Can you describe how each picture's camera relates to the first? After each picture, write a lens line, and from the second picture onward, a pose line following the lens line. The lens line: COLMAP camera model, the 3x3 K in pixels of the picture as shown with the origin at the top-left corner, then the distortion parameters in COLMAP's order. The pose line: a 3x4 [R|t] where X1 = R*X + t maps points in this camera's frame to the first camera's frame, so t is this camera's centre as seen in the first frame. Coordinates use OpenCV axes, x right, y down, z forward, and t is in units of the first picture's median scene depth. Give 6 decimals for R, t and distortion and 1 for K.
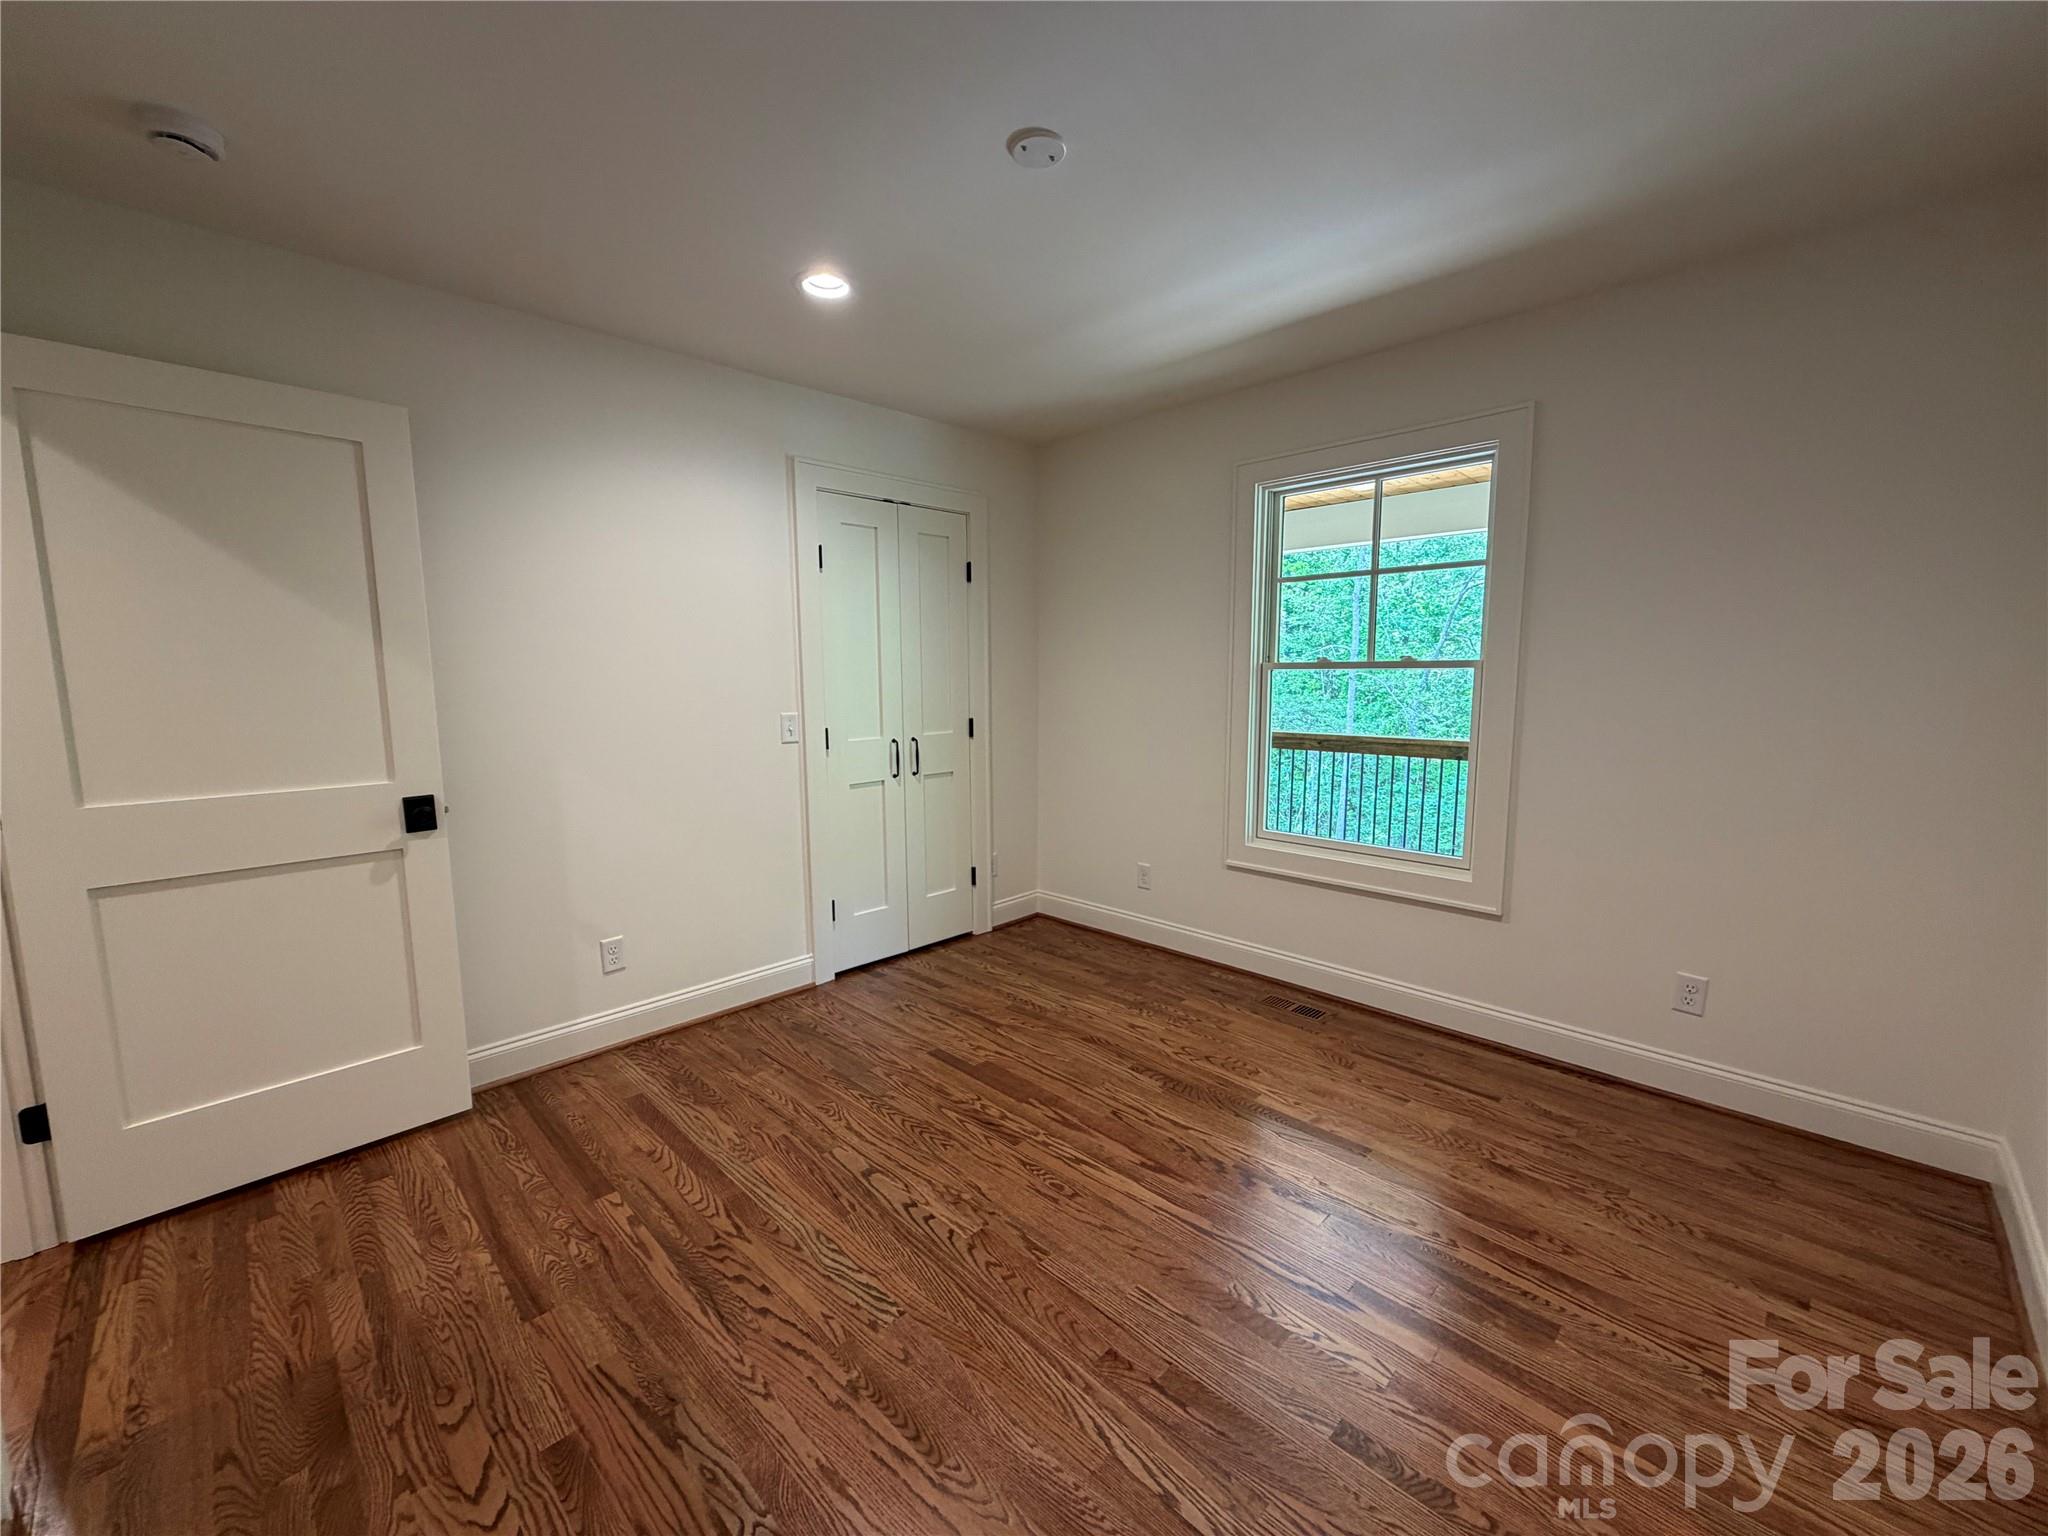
lens RADIAL K [[814.2, 0, 1019.3], [0, 814.2, 771.6], [0, 0, 1]] dist [0.000712, -0.000362]
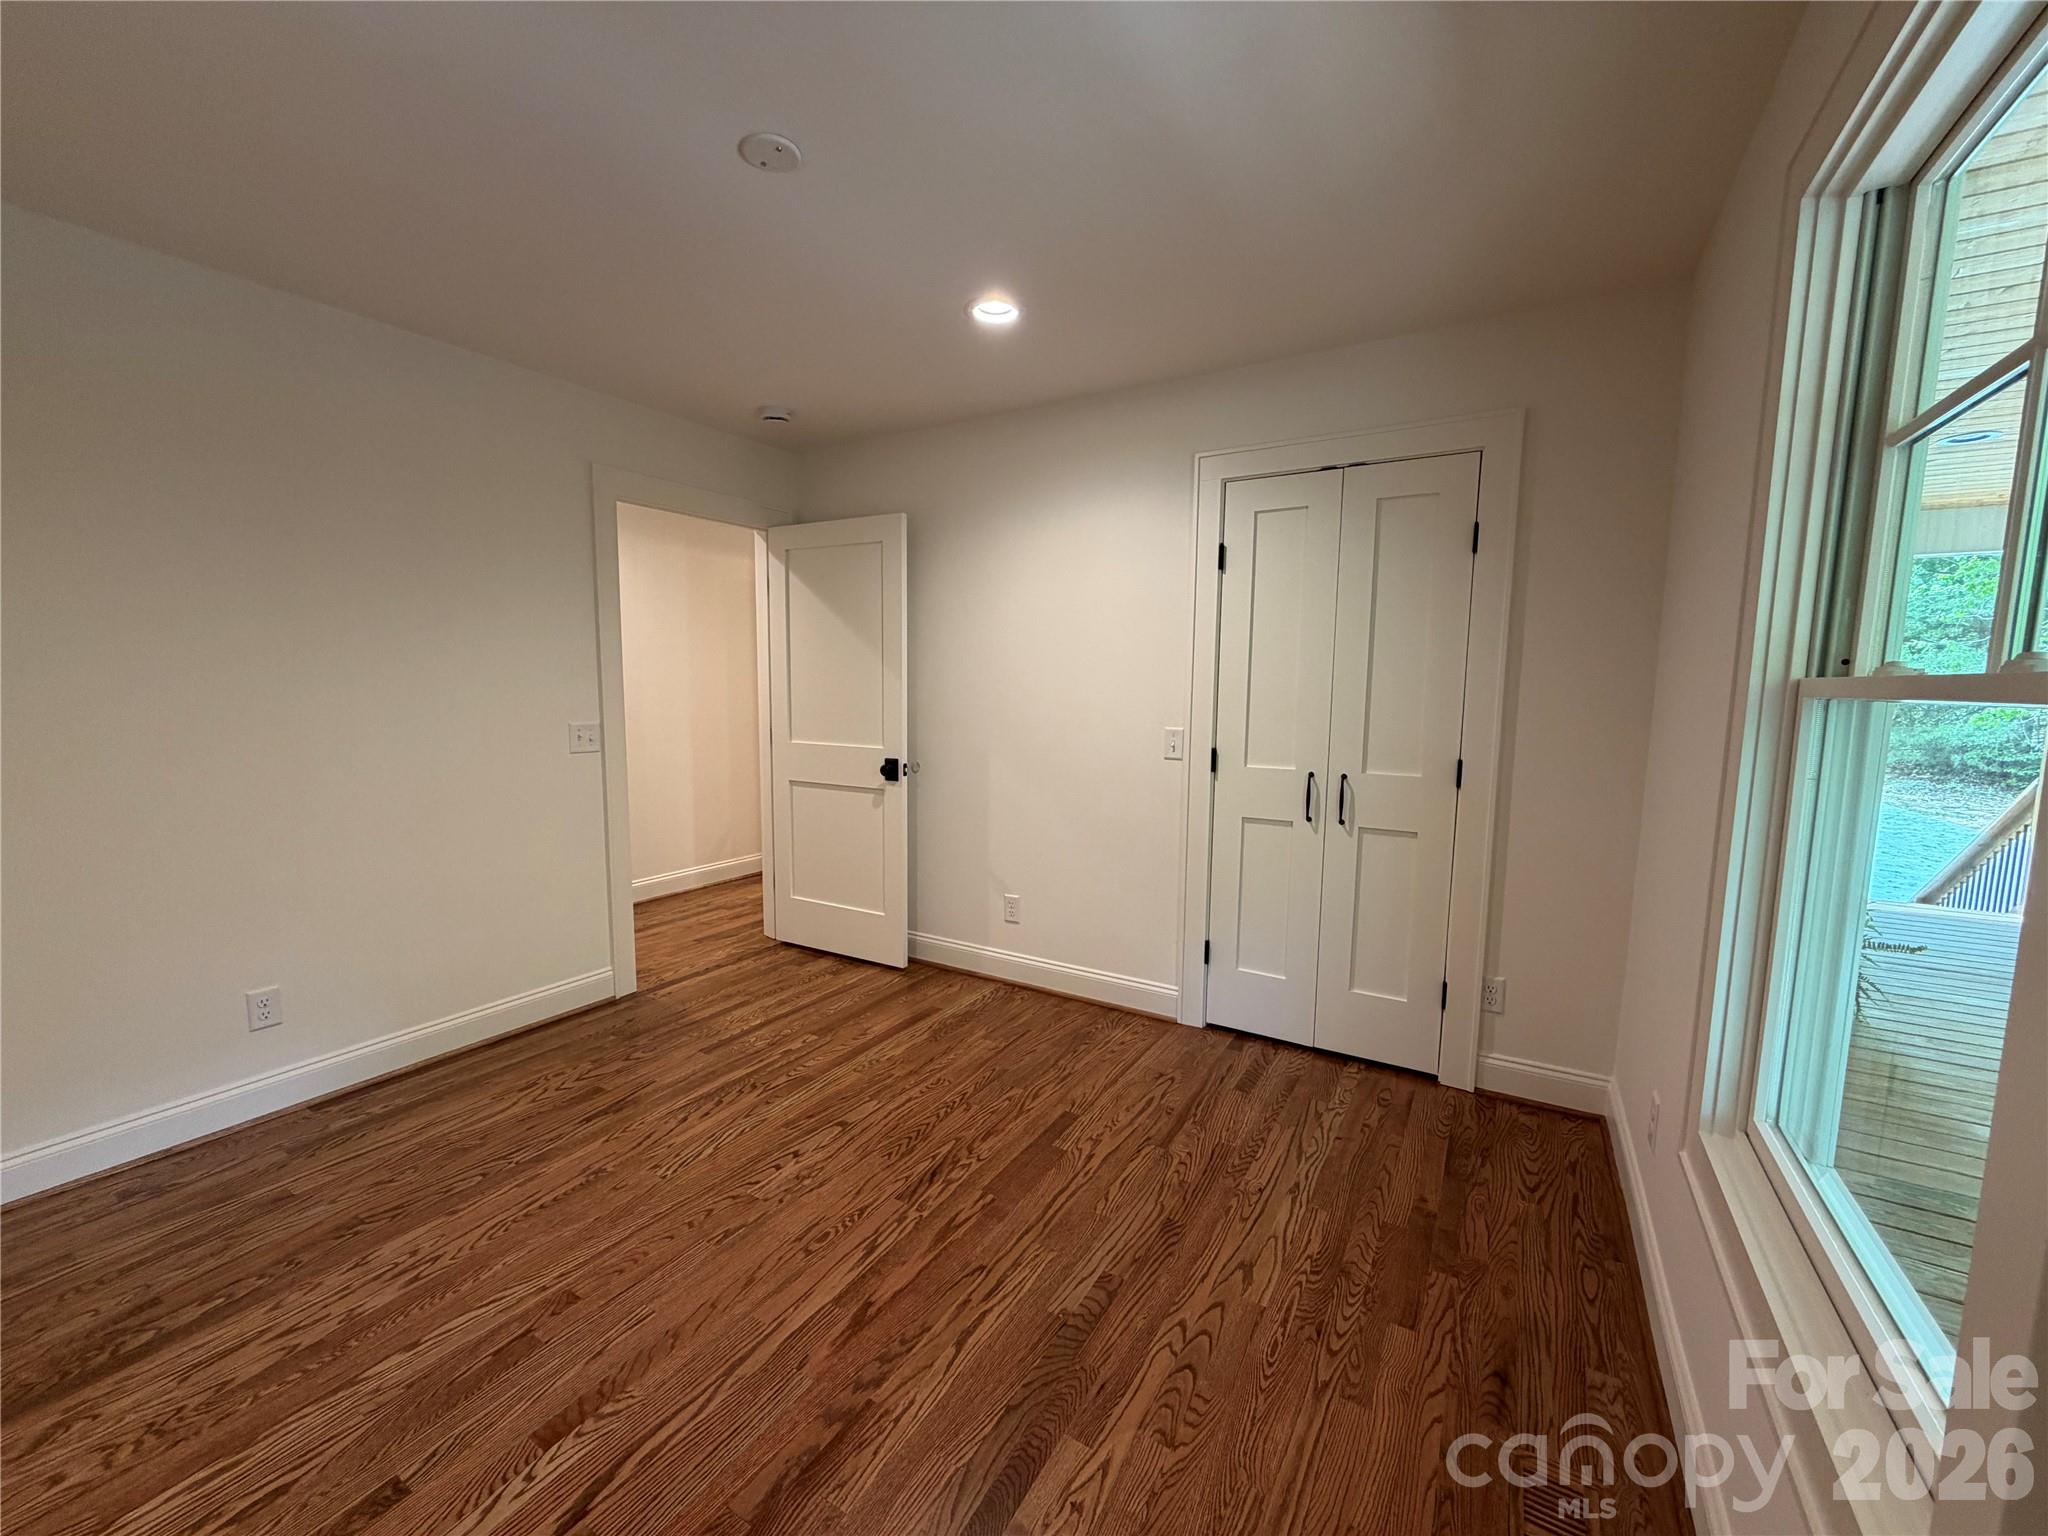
lens RADIAL K [[814.2, 0, 1019.3], [0, 814.2, 771.6], [0, 0, 1]] dist [0.000712, -0.000362]
pose [[0.236523, 0.115395, -0.964749, 0.810342], [-0.130703, 0.987676, 0.086093, -0.108000], [0.962795, 0.105733, 0.248691, 0.805389]]
